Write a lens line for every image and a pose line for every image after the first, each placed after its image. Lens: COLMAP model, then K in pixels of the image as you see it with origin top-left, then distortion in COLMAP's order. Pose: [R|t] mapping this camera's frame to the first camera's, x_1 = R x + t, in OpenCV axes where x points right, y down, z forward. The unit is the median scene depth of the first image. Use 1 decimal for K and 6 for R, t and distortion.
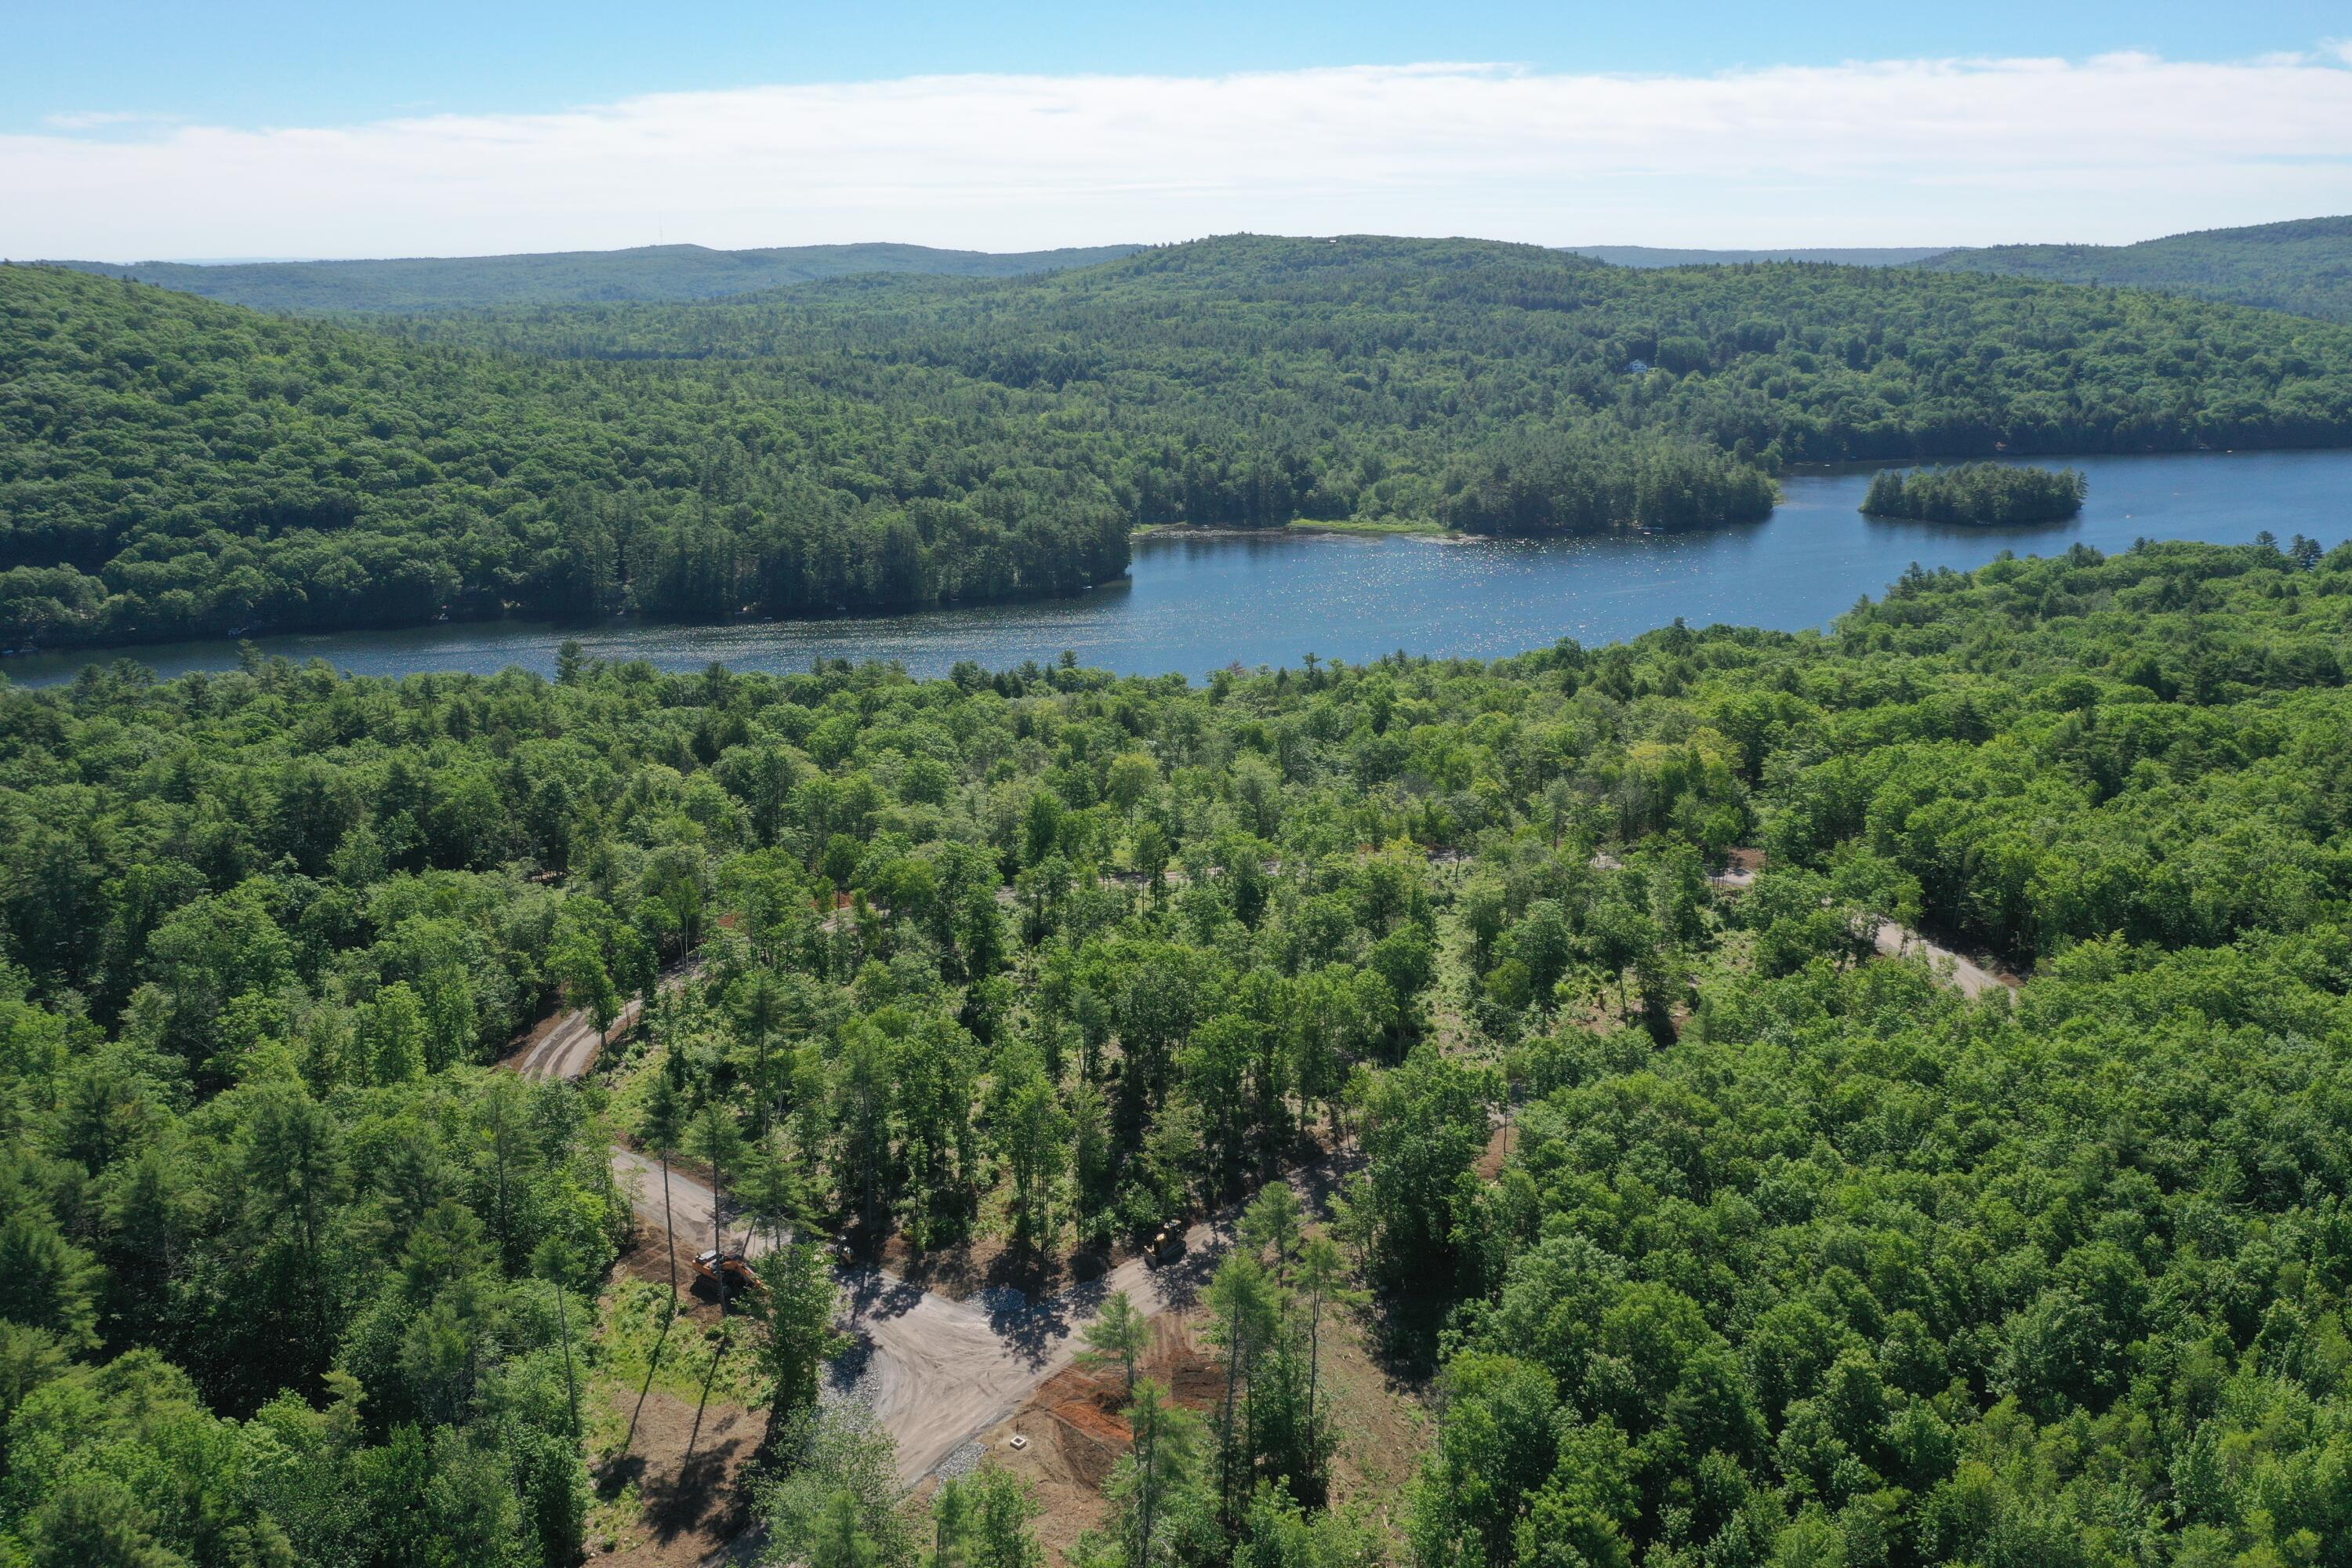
lens RADIAL K [[1844.8, 0, 1172.5], [0, 1844.8, 773.7], [0, 0, 1]] dist [-0.011290, -0.000733]
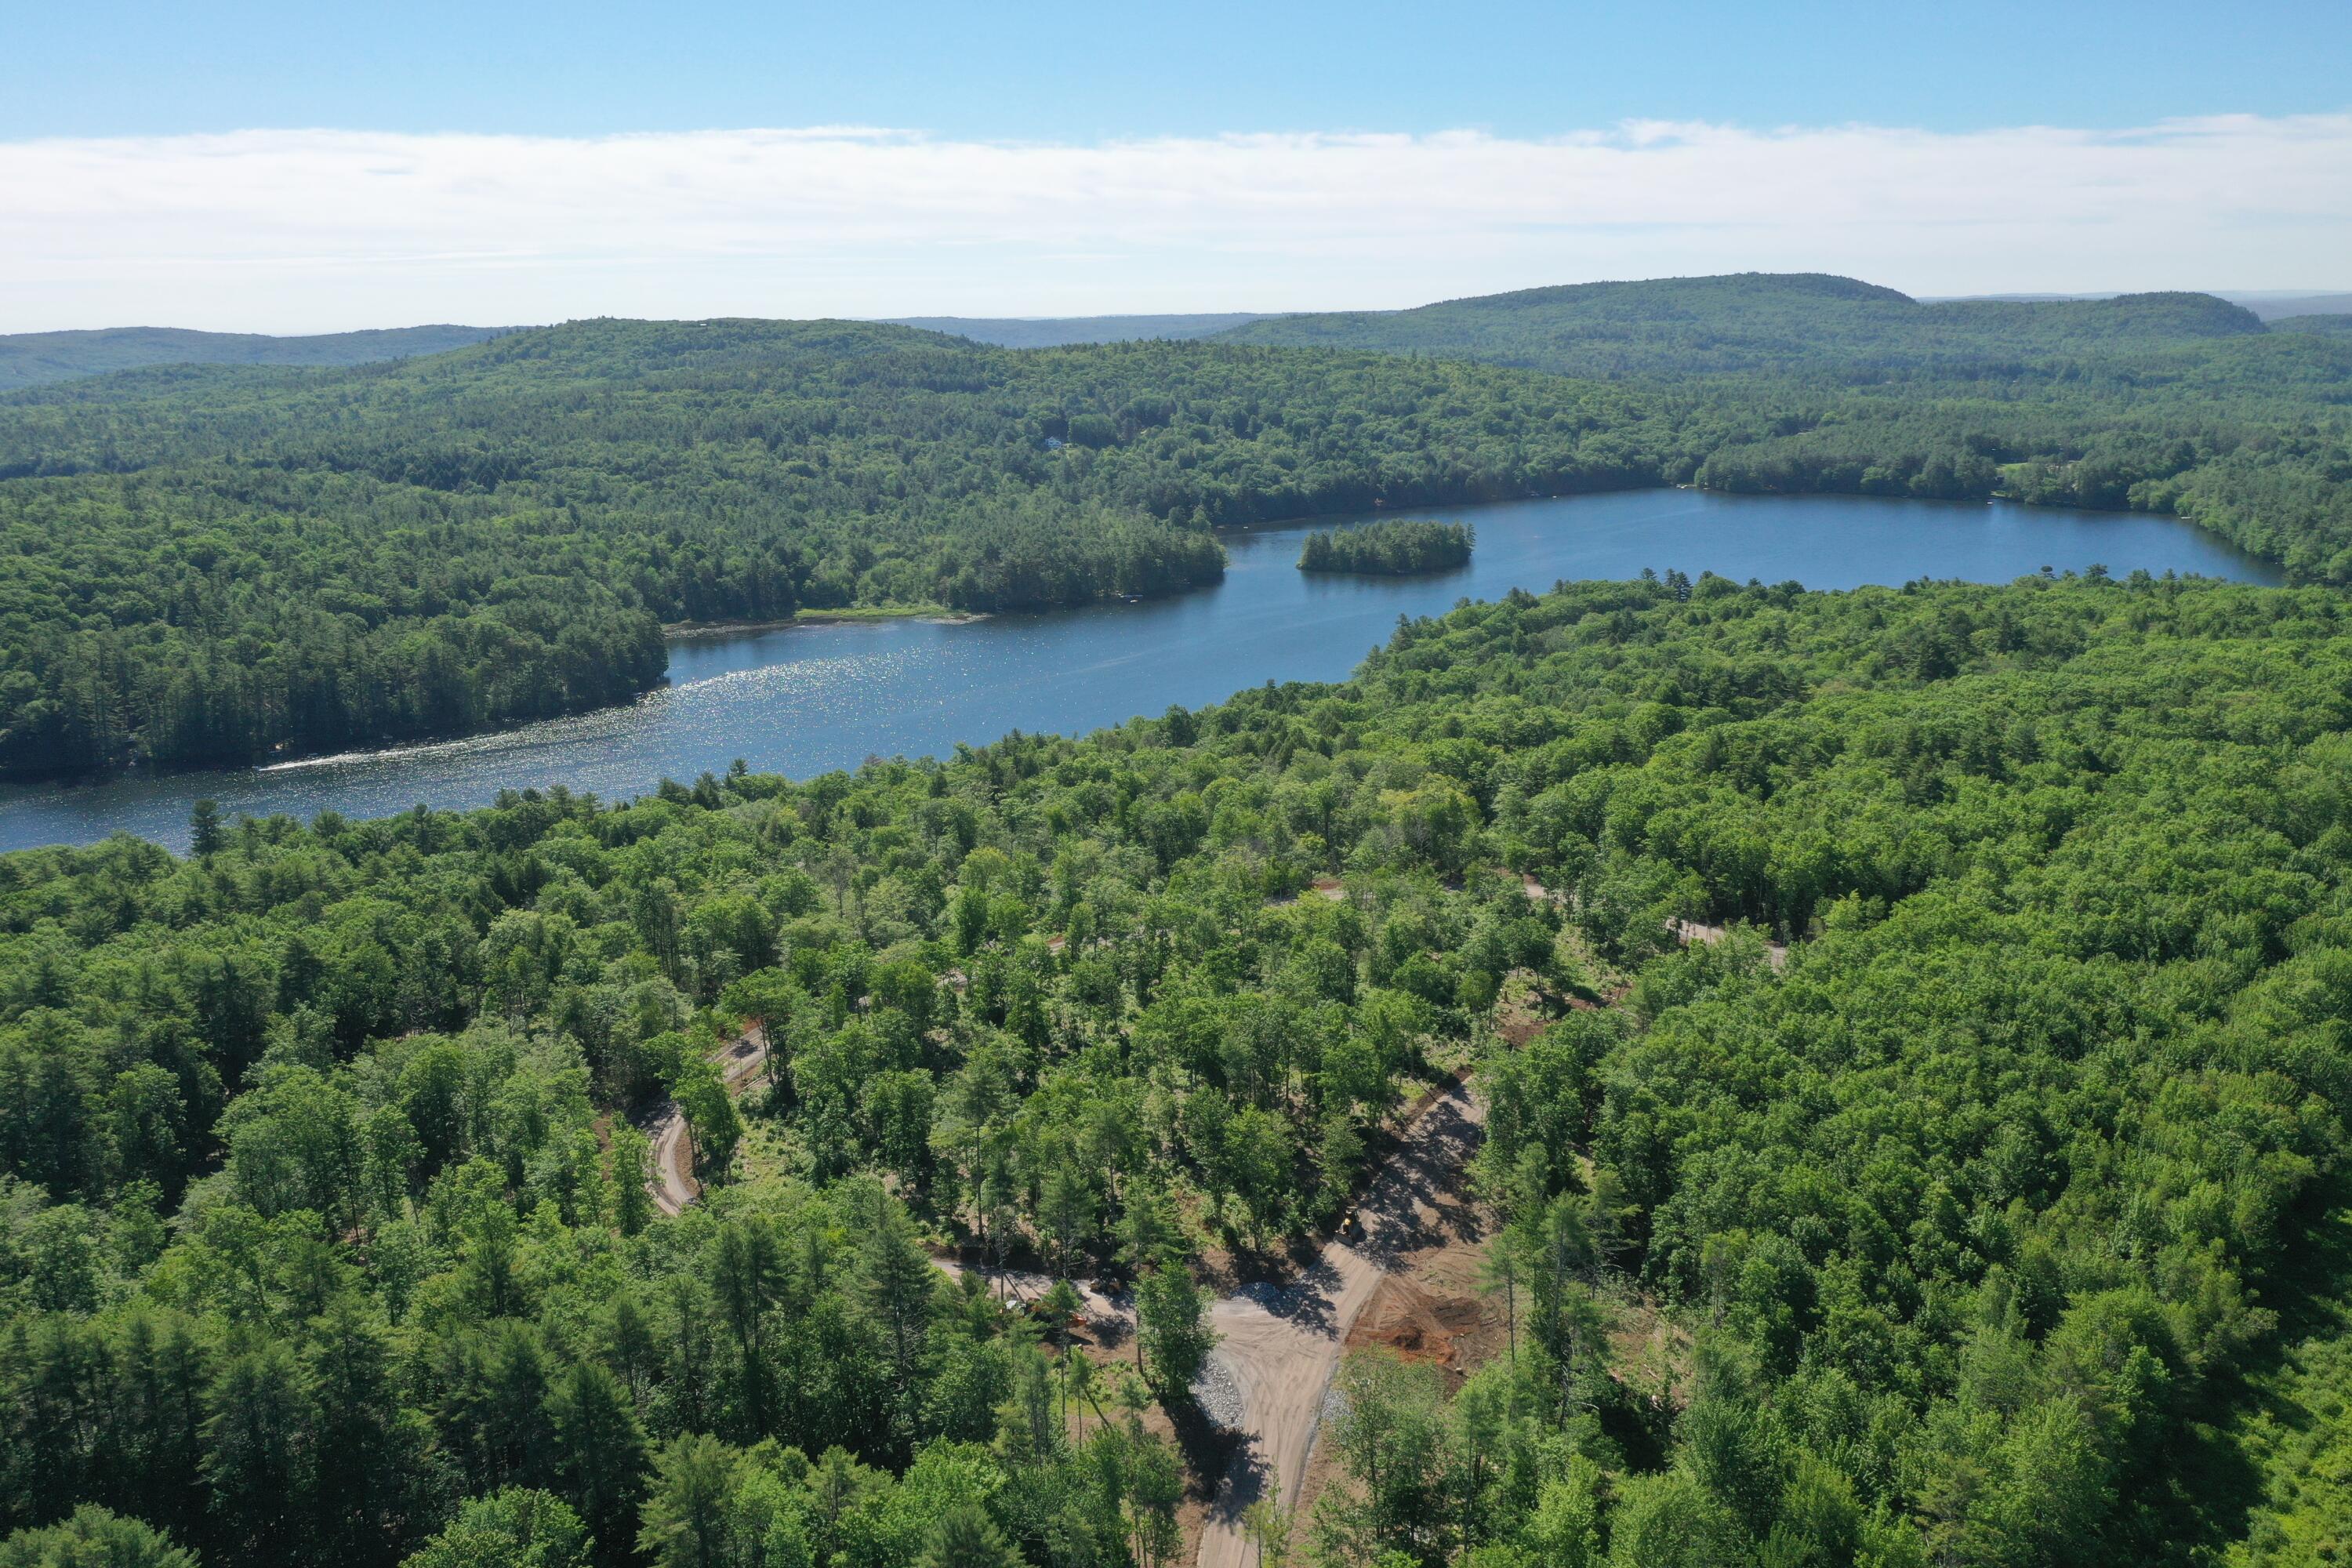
lens RADIAL K [[1846.3, 0, 1172.9], [0, 1846.3, 772.0], [0, 0, 1]] dist [-0.013167, 0.001518]
pose [[0.934836, -0.097177, 0.341525, -0.119752], [0.109485, 0.993845, -0.016900, -0.010095], [-0.337780, 0.053190, 0.939721, -0.035162]]
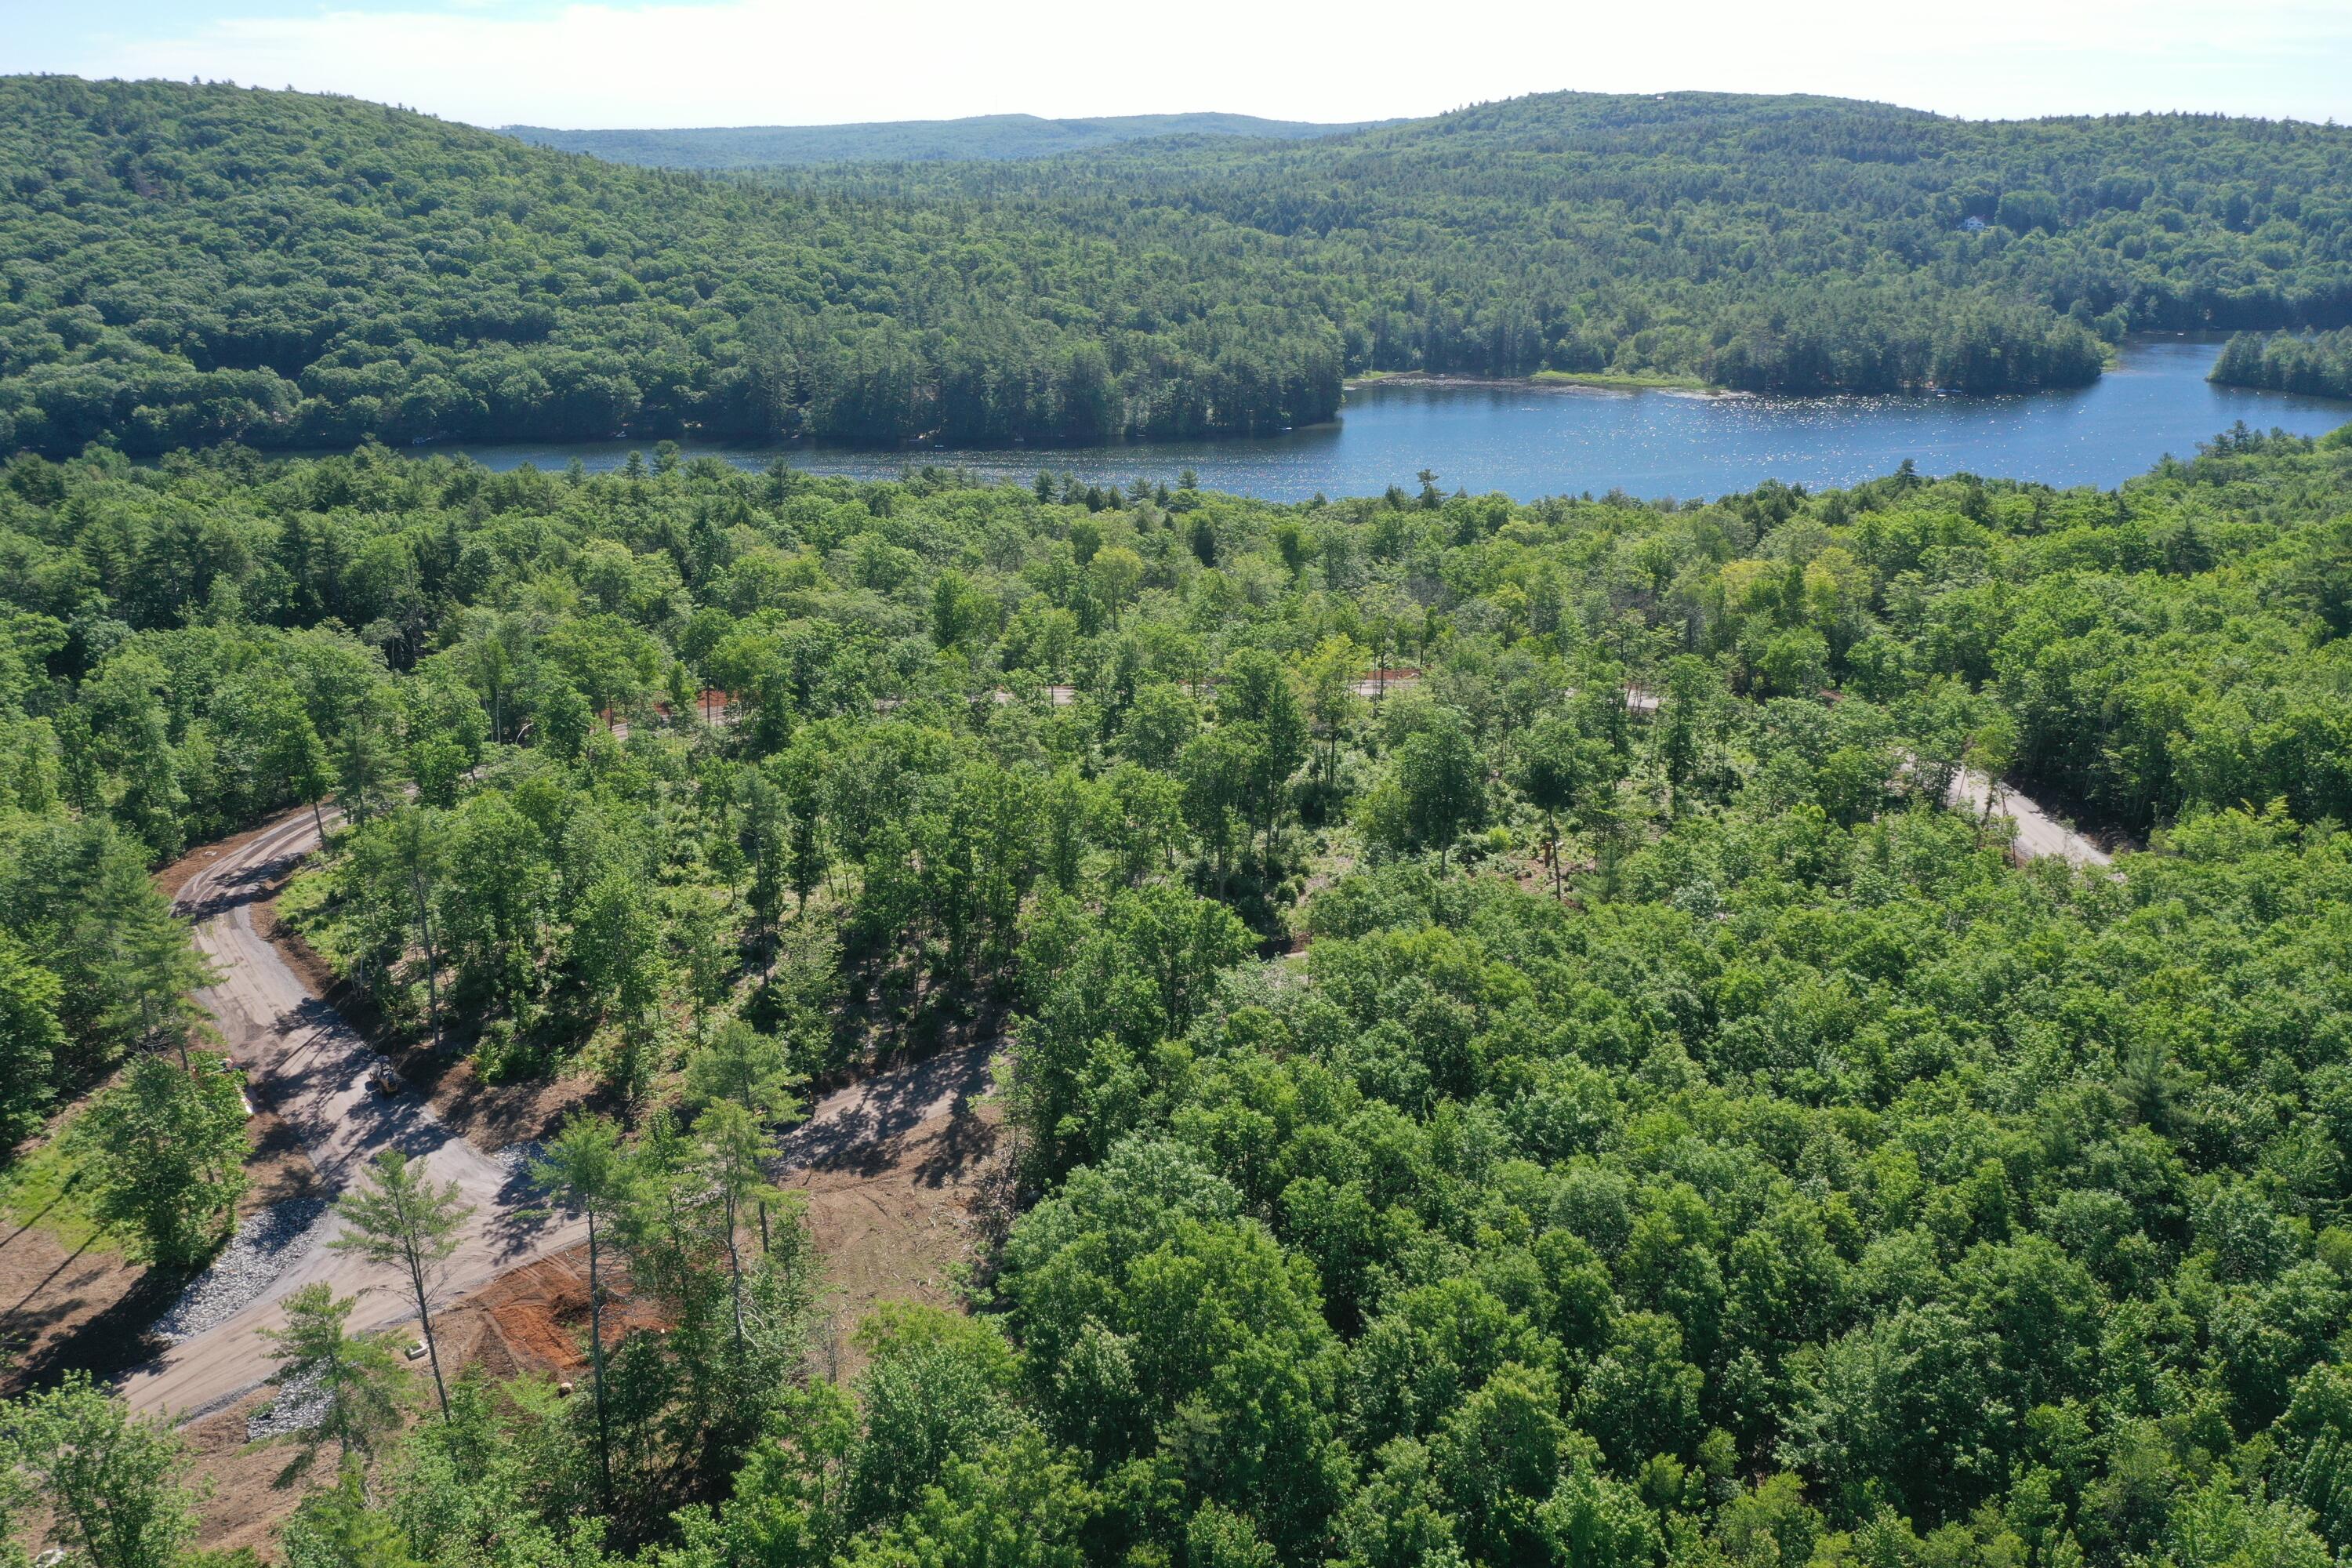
lens RADIAL K [[1844.8, 0, 1172.5], [0, 1844.8, 773.7], [0, 0, 1]] dist [-0.011290, -0.000733]
pose [[0.984058, 0.063176, -0.166251, 0.062028], [-0.053118, 0.996518, 0.064273, 0.015225], [0.169732, -0.054418, 0.983987, 0.070460]]
